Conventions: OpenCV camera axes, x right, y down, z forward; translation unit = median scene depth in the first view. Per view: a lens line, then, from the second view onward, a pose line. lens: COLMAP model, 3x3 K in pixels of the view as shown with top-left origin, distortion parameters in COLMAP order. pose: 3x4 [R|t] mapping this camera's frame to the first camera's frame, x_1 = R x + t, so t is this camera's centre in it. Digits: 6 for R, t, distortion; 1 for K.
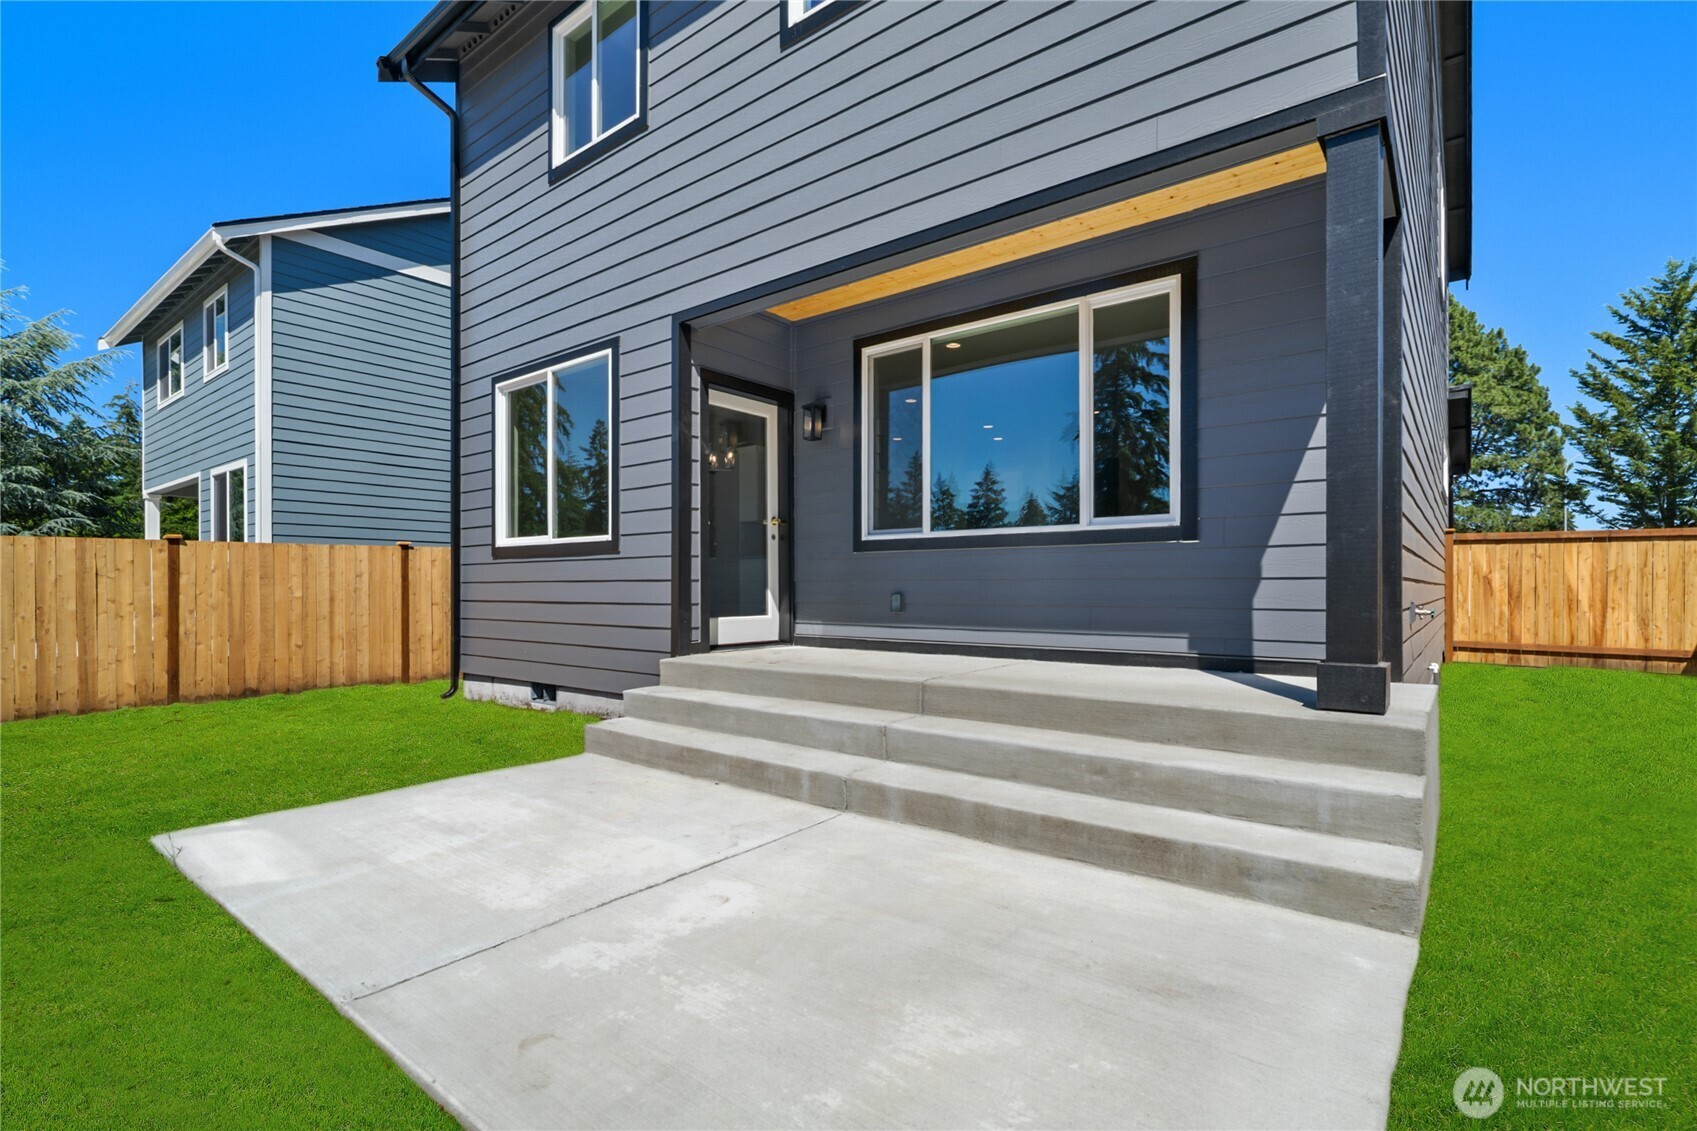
lens RADIAL K [[779.0, 0, 851.6], [0, 779.0, 582.6], [0, 0, 1]] dist [-0.002179, -0.000056]
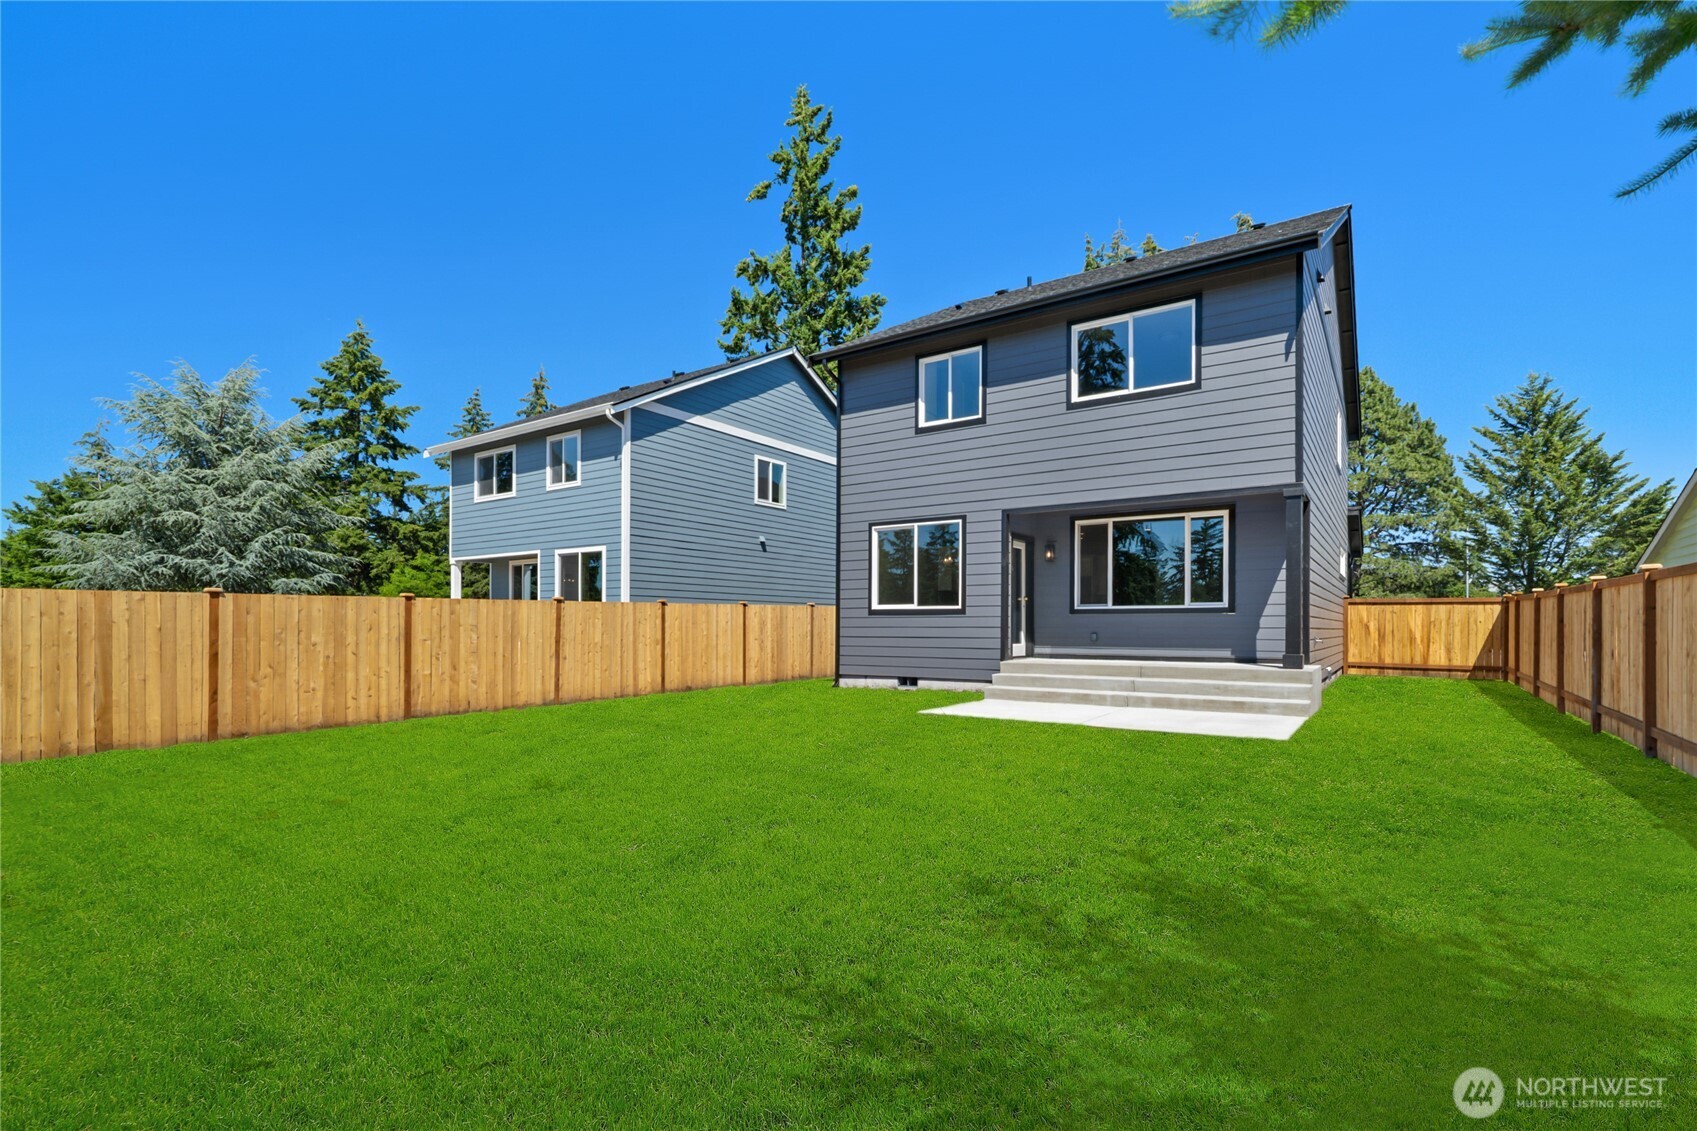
lens RADIAL K [[779.0, 0, 849.3], [0, 779.0, 625.2], [0, 0, 1]] dist [-0.002179, -0.000056]
pose [[0.998242, 0.002347, 0.059224, -0.436119], [-0.002513, 0.999993, 0.002738, -0.007345], [-0.059217, -0.002882, 0.998241, -0.665438]]
